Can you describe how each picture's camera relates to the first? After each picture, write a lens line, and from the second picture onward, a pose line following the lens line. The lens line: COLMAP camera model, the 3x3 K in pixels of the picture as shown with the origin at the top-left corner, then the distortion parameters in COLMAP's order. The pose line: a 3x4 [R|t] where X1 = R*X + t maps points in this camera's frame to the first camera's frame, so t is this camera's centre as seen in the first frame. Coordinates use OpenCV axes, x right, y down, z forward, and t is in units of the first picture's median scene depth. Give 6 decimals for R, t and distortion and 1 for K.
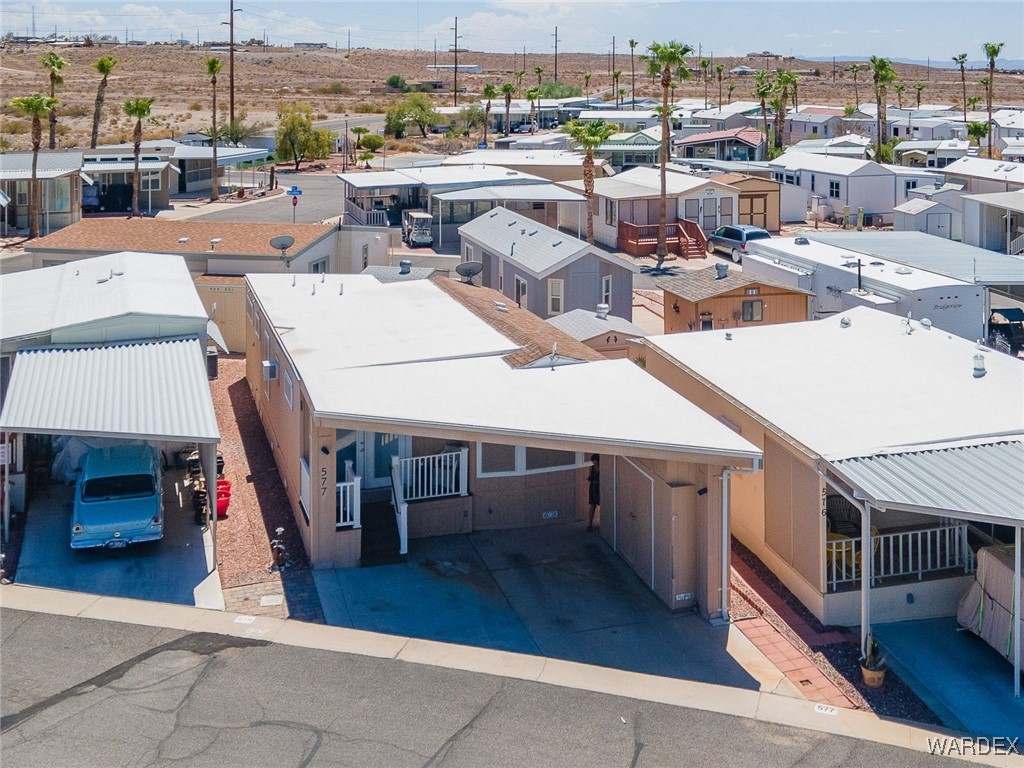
lens RADIAL K [[1180.9, 0, 564.4], [0, 1180.9, 126.3], [0, 0, 1]] dist [0.017257, 0.028185]
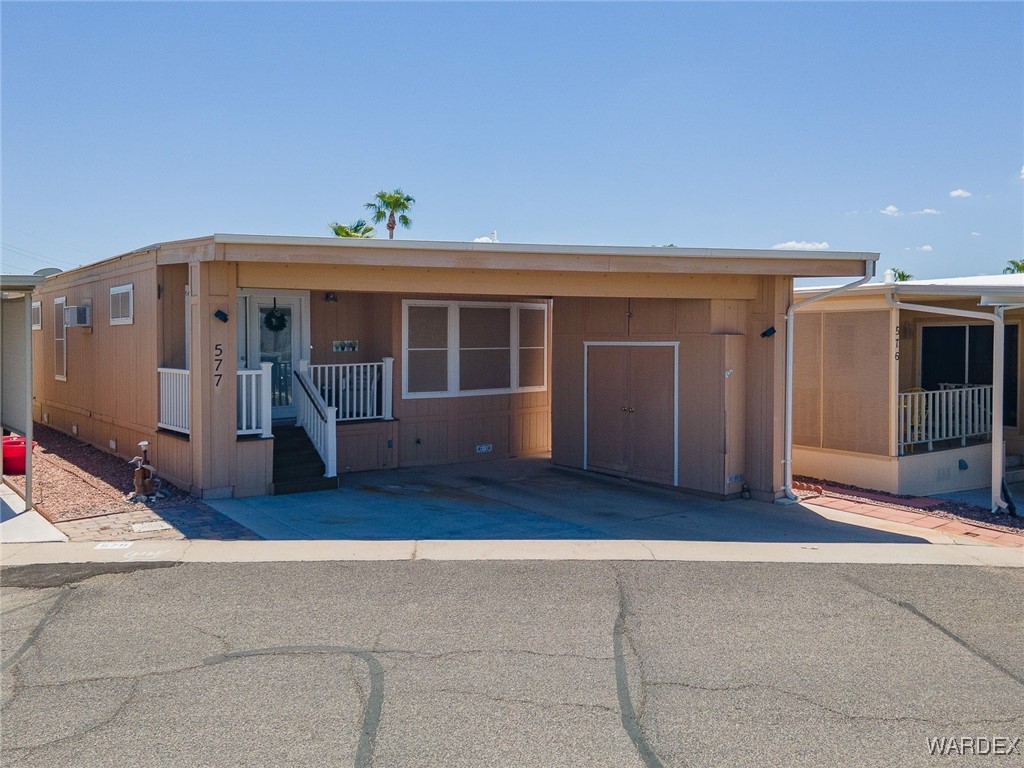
lens RADIAL K [[811.4, 0, 515.1], [0, 811.4, 359.8], [0, 0, 1]] dist [0.043643, 0.004484]
pose [[0.942194, -0.008223, 0.334966, -0.184218], [0.013164, 0.999835, -0.012482, 0.280908], [-0.334809, 0.016170, 0.942147, 0.472711]]
